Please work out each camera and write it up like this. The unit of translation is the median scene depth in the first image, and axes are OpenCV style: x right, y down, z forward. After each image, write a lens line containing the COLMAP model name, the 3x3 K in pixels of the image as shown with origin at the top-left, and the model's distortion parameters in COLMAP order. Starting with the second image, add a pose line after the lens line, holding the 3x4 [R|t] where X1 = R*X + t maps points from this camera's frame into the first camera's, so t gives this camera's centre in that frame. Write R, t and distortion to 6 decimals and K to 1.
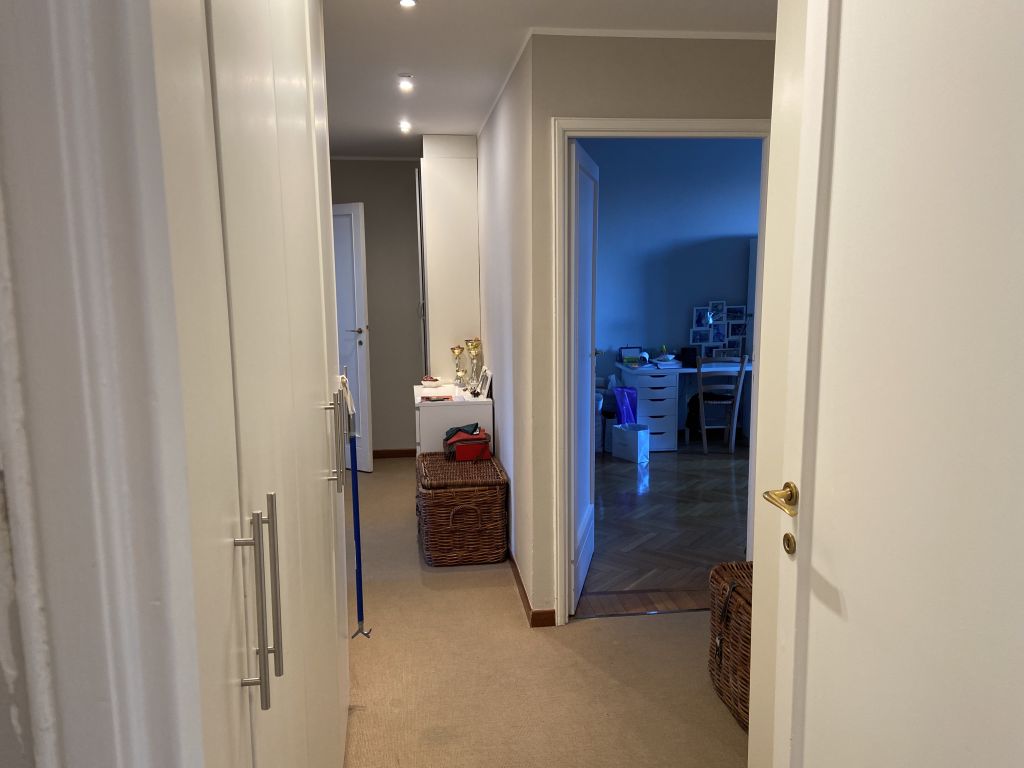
lens RADIAL K [[770.8, 0, 512.0], [0, 770.8, 386.6], [0, 0, 1]] dist [0.060396, -0.066024]
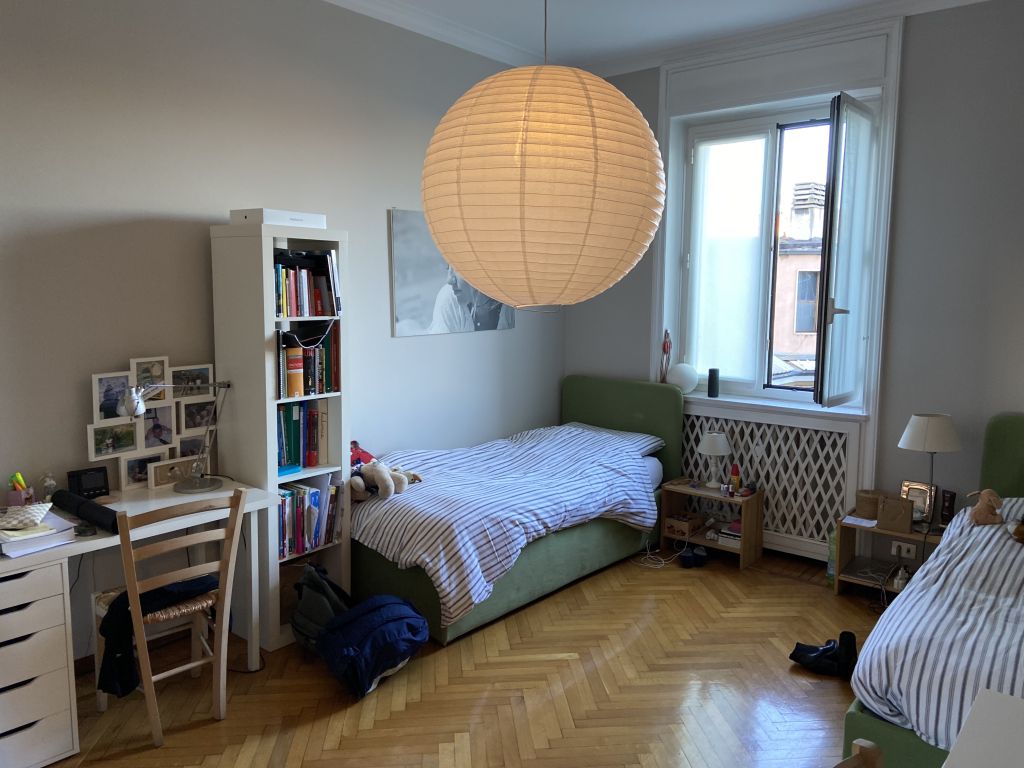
lens RADIAL K [[770.8, 0, 514.8], [0, 770.8, 384.8], [0, 0, 1]] dist [0.060396, -0.066024]
pose [[0.733200, -0.069602, 0.676442, 0.114203], [0.084614, 0.996355, 0.010805, -0.081080], [-0.674729, 0.049314, 0.736416, 0.524088]]
